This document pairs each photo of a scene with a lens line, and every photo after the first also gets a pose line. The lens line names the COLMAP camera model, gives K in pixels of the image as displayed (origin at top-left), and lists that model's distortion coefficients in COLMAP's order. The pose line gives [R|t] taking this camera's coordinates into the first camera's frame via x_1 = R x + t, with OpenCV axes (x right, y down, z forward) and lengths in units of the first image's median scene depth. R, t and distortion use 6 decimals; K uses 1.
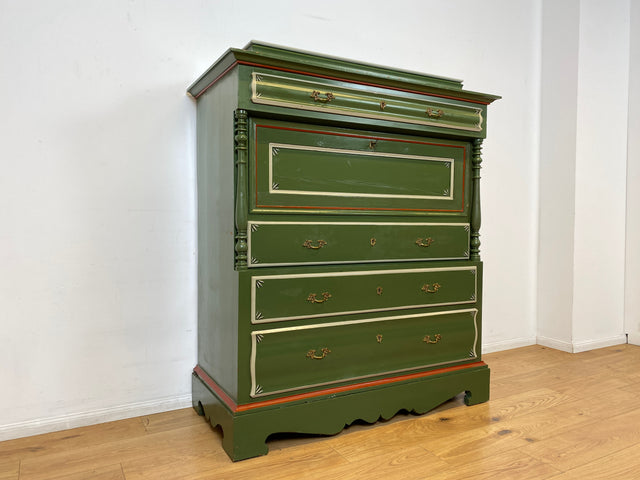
lens RADIAL K [[485.5, 0, 320.8], [0, 485.5, 239.7], [0, 0, 1]] dist [0.020901, -0.015487]
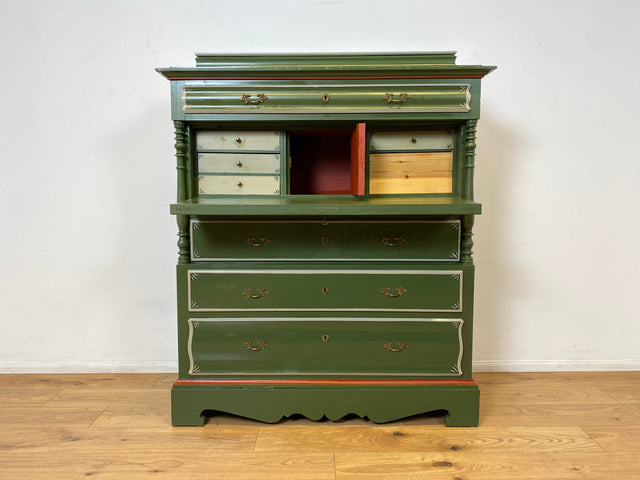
lens RADIAL K [[485.5, 0, 317.4], [0, 485.5, 237.6], [0, 0, 1]] dist [0.020901, -0.015487]
pose [[0.873057, 0.040330, -0.485947, 0.575499], [-0.009094, 0.997747, 0.066467, -0.066132], [0.487533, -0.053610, 0.871457, 0.144746]]
